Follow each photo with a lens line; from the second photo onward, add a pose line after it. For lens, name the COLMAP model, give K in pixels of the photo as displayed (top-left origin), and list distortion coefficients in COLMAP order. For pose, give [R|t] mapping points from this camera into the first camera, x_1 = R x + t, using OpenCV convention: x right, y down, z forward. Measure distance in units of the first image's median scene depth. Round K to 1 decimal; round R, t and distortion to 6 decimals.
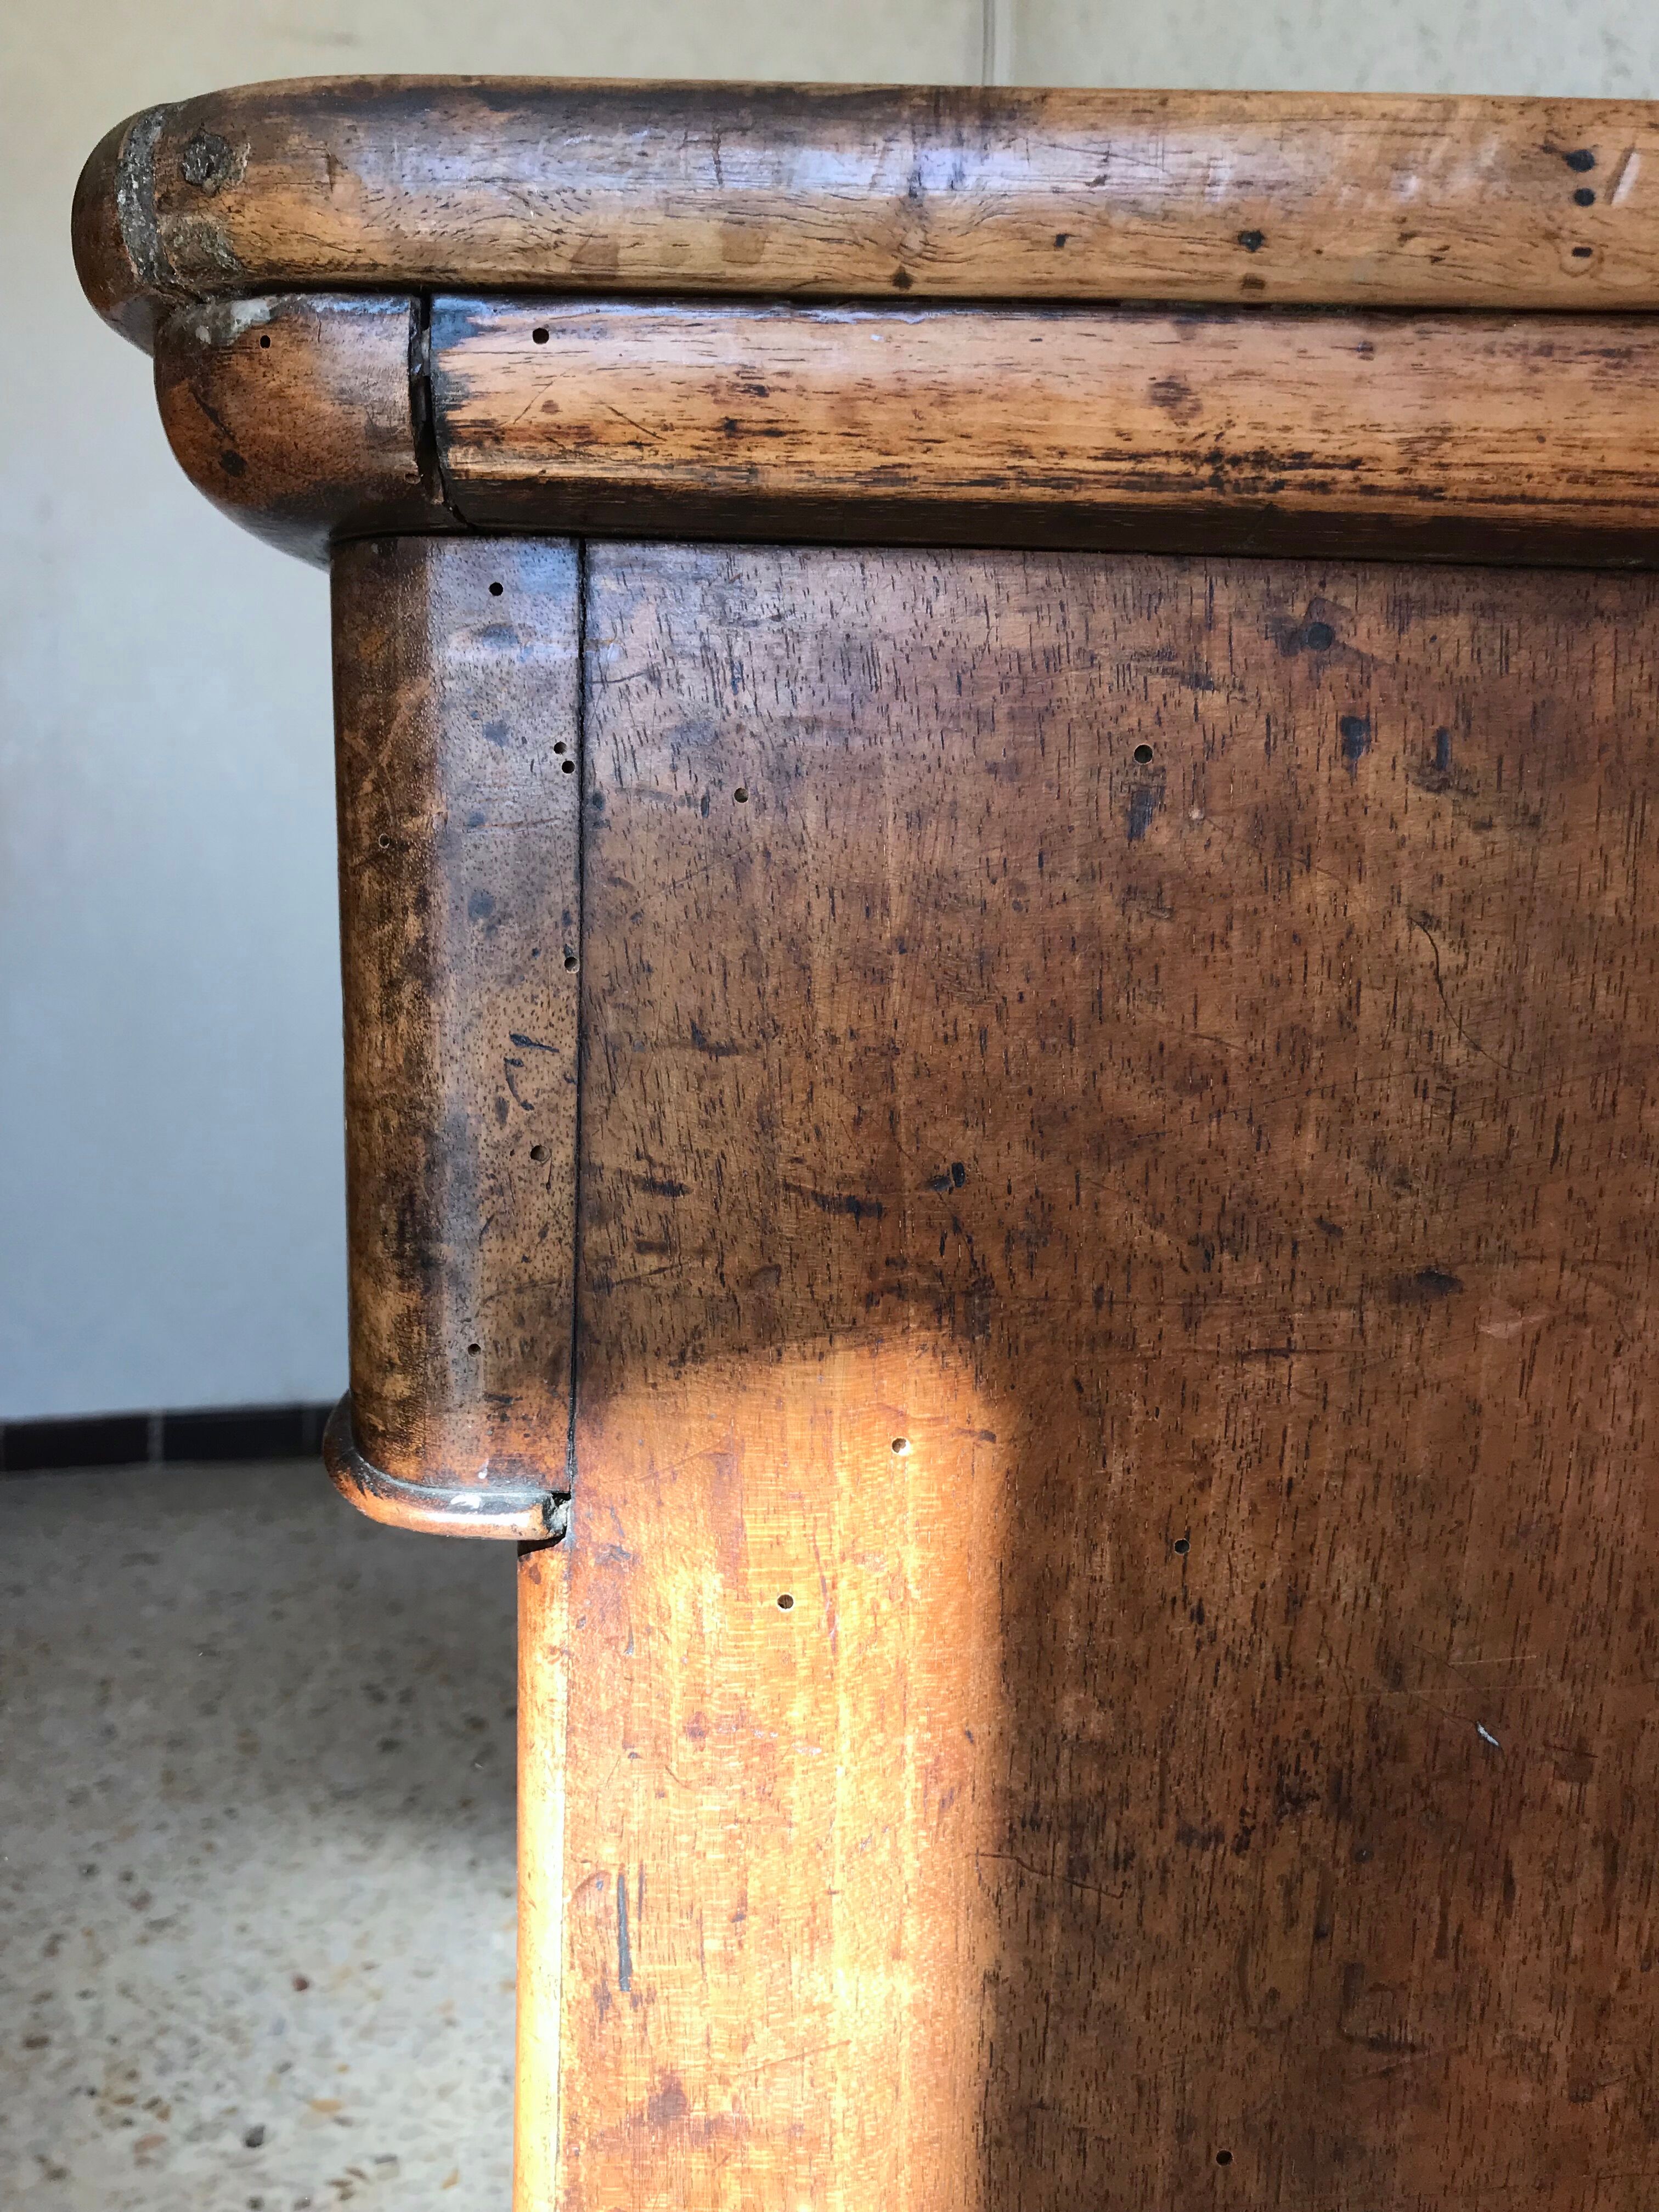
lens RADIAL K [[1811.3, 0, 829.5], [0, 1811.3, 1106.0], [0, 0, 1]] dist [0.042023, -0.083217]
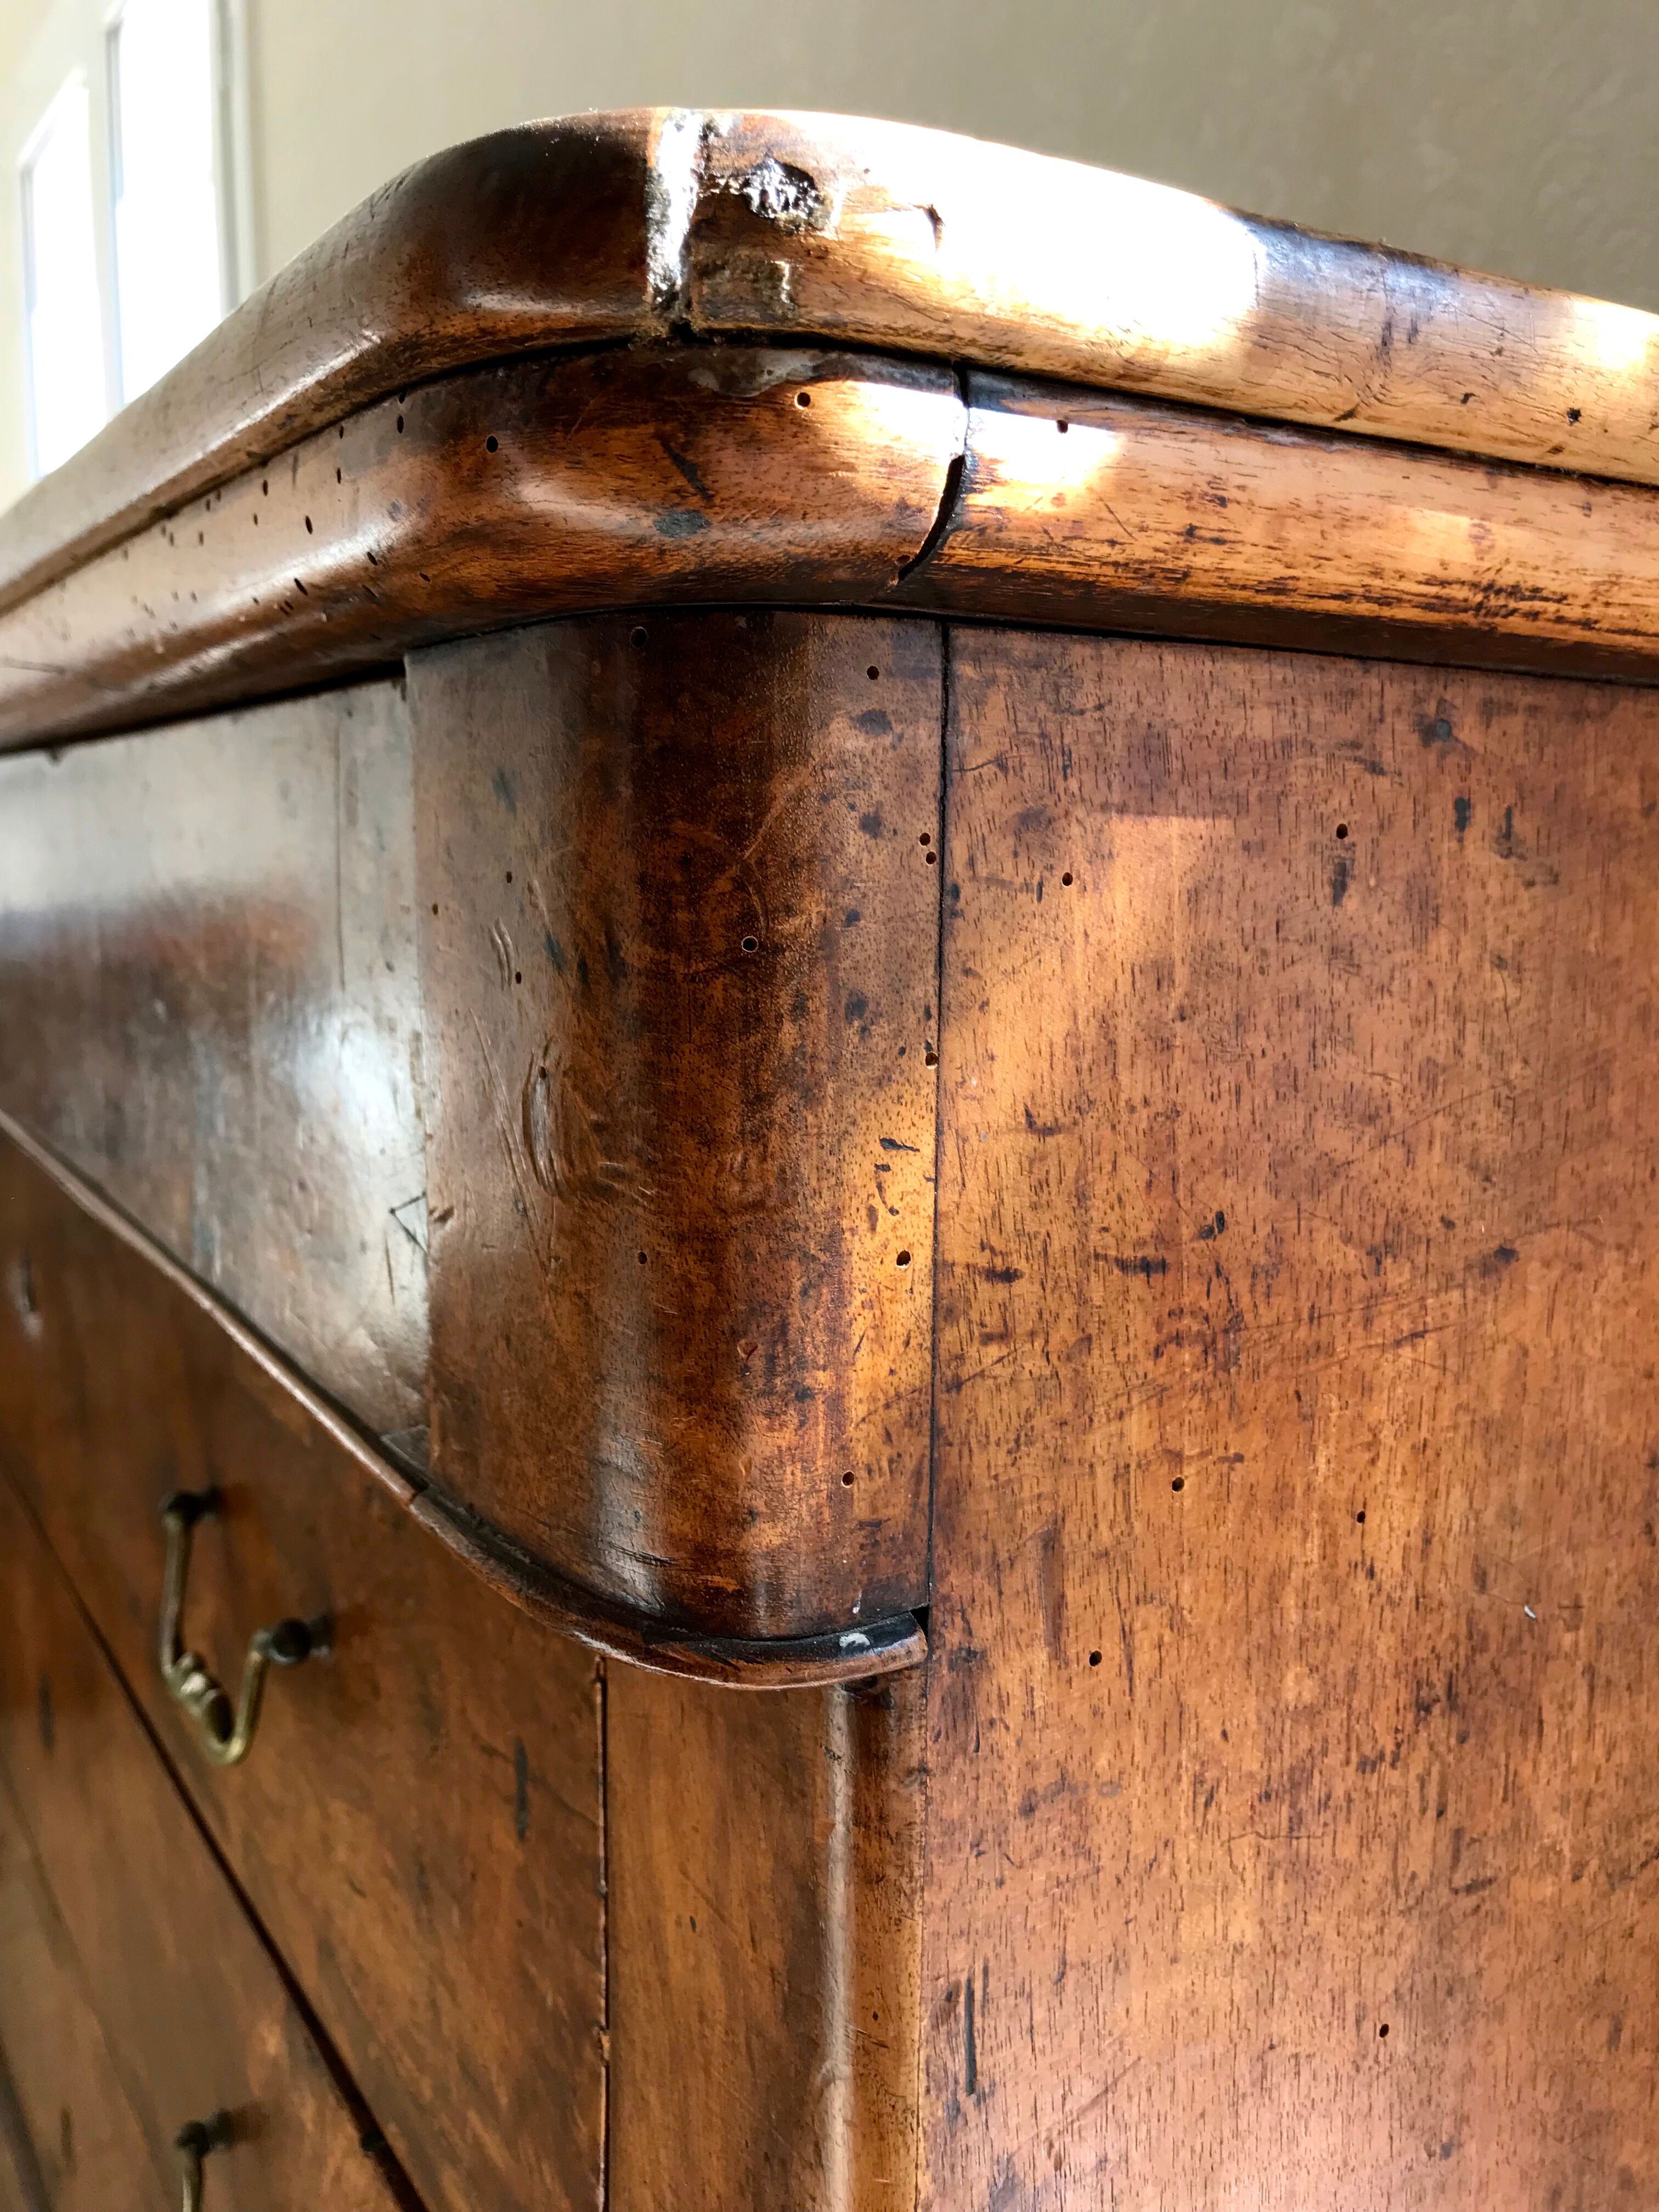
lens RADIAL K [[1811.3, 0, 829.5], [0, 1811.3, 1106.0], [0, 0, 1]] dist [0.042023, -0.083217]
pose [[0.831343, -0.101959, 0.546328, -0.711914], [0.099622, 0.994444, 0.033996, -0.091473], [-0.546759, 0.026163, 0.836881, 0.223102]]
